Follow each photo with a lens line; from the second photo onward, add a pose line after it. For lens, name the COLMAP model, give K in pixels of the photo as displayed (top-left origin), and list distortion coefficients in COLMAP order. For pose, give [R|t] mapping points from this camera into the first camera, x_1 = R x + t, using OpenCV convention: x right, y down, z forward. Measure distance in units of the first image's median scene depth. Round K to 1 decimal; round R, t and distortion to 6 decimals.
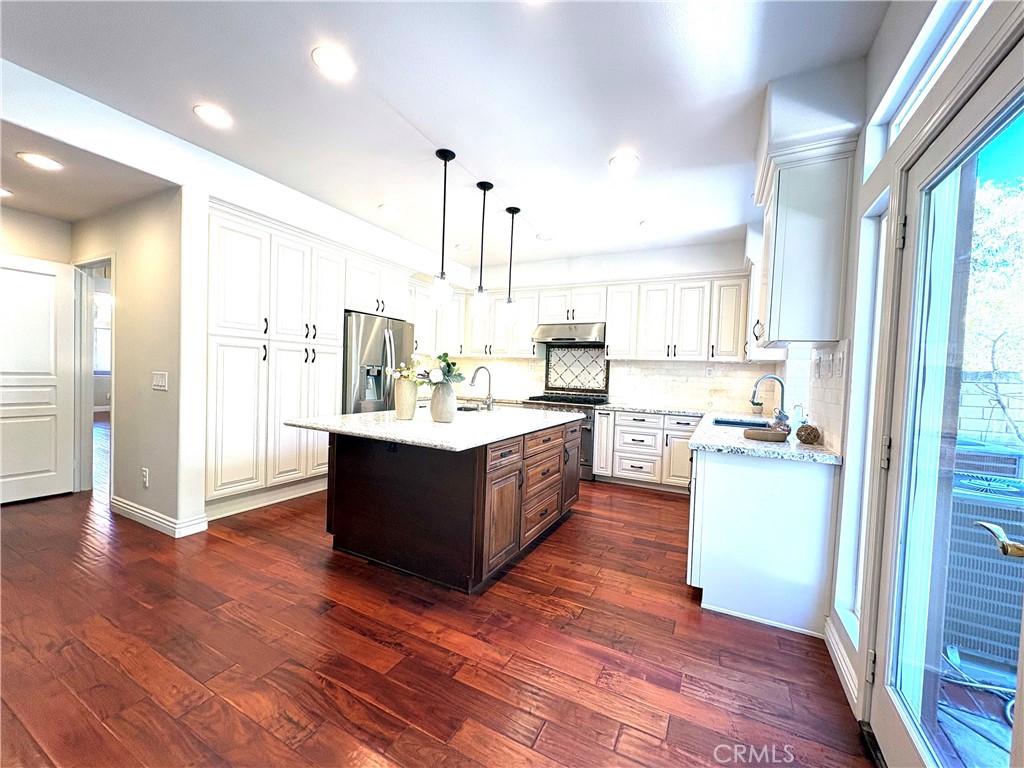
lens RADIAL K [[406.3, 0, 512.6], [0, 406.3, 385.7], [0, 0, 1]] dist [0.000977, 0.000308]
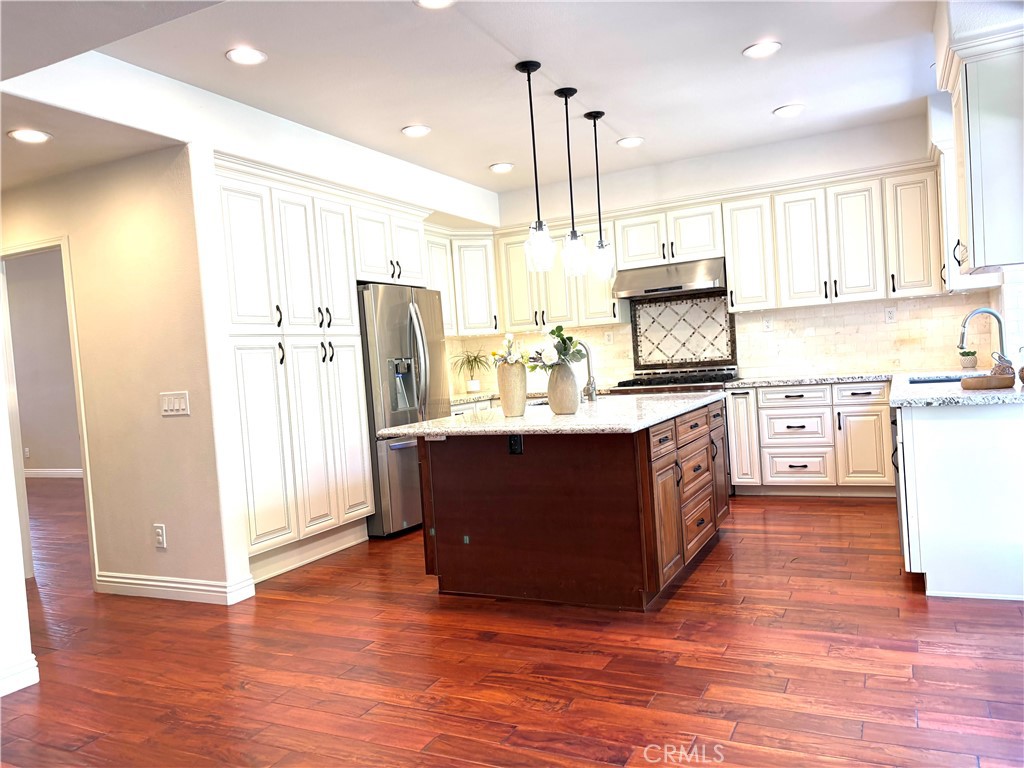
lens RADIAL K [[771.7, 0, 506.2], [0, 771.7, 392.1], [0, 0, 1]] dist [0.043972, -0.043251]
pose [[0.994146, -0.107721, 0.008358, -0.243865], [0.107623, 0.994126, 0.011470, 0.014795], [-0.009545, -0.010504, 0.999899, -0.395933]]
